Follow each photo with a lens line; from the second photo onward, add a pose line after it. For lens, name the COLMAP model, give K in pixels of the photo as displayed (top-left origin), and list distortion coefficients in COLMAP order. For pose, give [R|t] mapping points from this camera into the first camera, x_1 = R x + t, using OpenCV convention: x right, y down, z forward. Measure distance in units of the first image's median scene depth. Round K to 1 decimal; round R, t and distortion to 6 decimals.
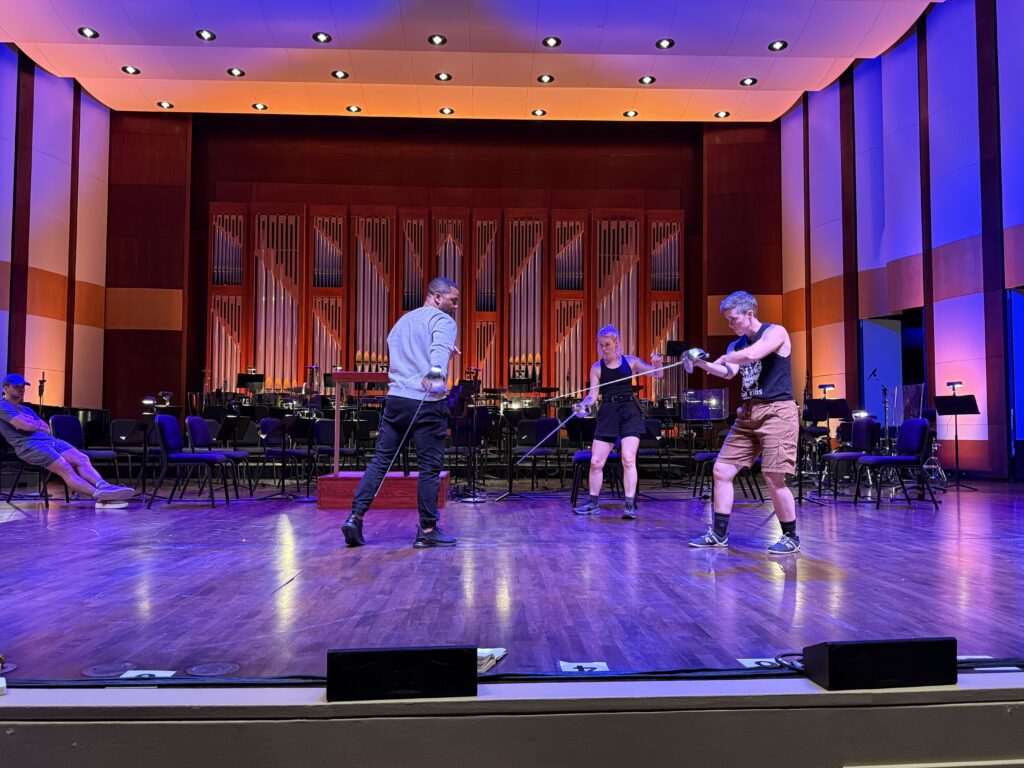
lens RADIAL K [[835.7, 0, 513.5], [0, 835.7, 389.1], [0, 0, 1]] dist [0.102291, -0.012556]
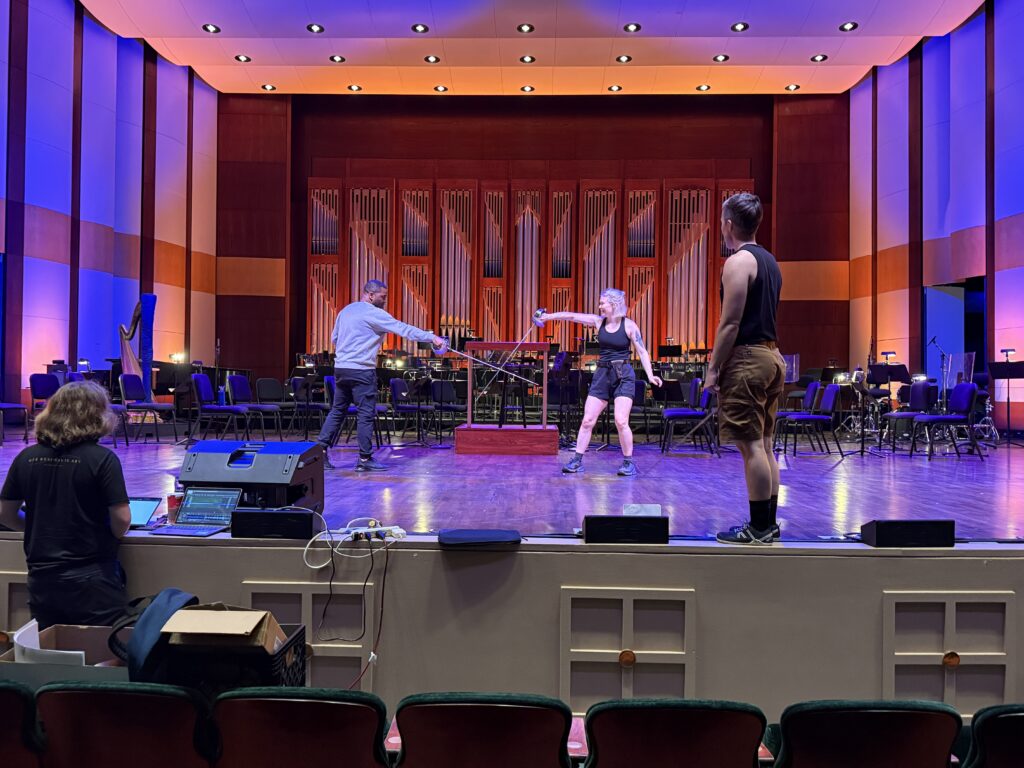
lens RADIAL K [[878.4, 0, 511.7], [0, 878.4, 374.7], [0, 0, 1]] dist [0.097426, -0.037447]
pose [[0.998713, 0.005923, -0.050374, -0.042665], [-0.004289, 0.999463, 0.032500, -0.007059], [0.050540, -0.032242, 0.998201, -0.127109]]
